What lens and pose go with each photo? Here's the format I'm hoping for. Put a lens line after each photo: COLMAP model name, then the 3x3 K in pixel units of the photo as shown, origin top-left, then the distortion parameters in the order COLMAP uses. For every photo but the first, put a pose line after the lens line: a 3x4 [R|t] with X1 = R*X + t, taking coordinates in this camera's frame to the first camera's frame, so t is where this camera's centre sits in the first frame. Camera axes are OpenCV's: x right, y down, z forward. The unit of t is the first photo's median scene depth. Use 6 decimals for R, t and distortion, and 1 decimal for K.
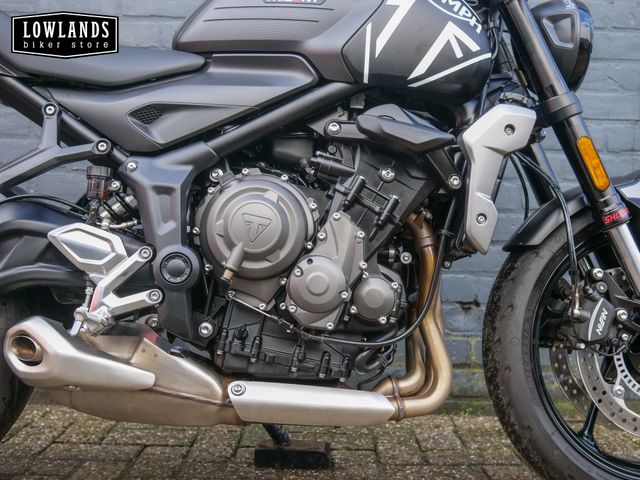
lens RADIAL K [[735.5, 0, 319.7], [0, 735.5, 242.8], [0, 0, 1]] dist [-0.005125, 0.000000]
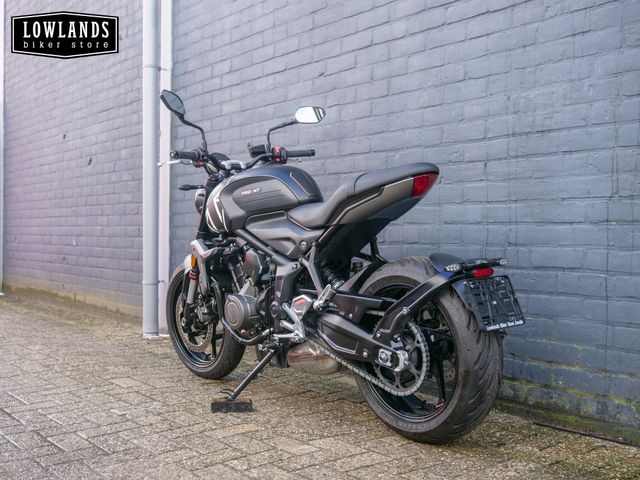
lens RADIAL K [[735.5, 0, 315.6], [0, 735.5, 241.0], [0, 0, 1]] dist [-0.005125, 0.000000]
pose [[0.621473, -0.012751, -0.783332, 1.806160], [0.007254, 0.999918, -0.010522, -0.136141], [0.783402, 0.000857, 0.621515, -0.263577]]
